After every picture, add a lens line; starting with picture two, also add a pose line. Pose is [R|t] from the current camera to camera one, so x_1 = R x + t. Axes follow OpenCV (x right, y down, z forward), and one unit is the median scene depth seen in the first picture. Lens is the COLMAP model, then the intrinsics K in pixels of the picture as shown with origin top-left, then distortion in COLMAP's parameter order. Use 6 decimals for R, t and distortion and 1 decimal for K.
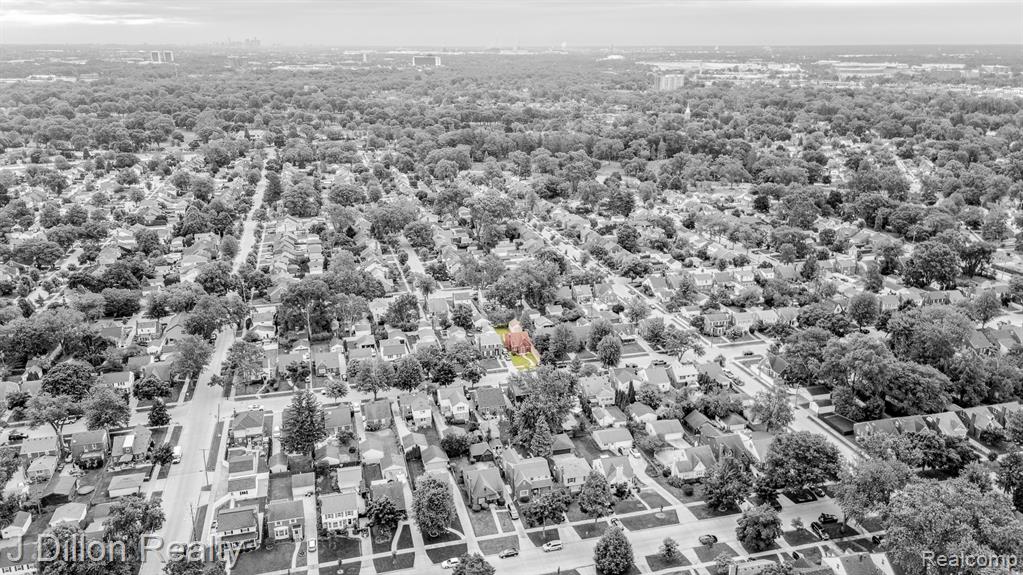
lens RADIAL K [[751.0, 0, 515.0], [0, 751.0, 289.6], [0, 0, 1]] dist [0.033896, -0.002774]
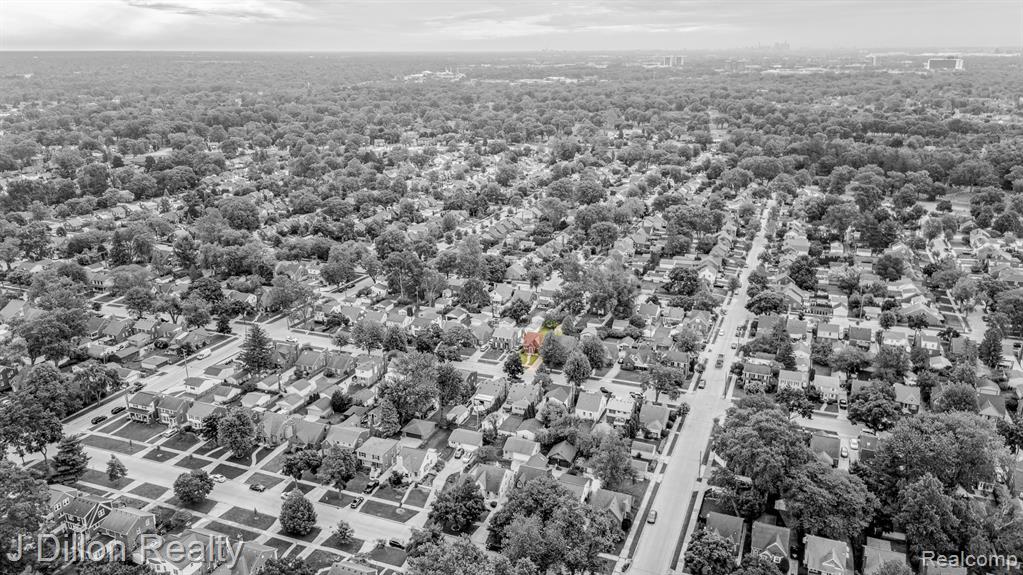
lens RADIAL K [[751.0, 0, 515.0], [0, 751.0, 289.6], [0, 0, 1]] dist [0.033896, -0.002774]
pose [[0.800849, 0.178921, -0.571513, 0.482513], [-0.181532, 0.981954, 0.053038, -0.042972], [0.570689, 0.061273, 0.818877, 0.136296]]
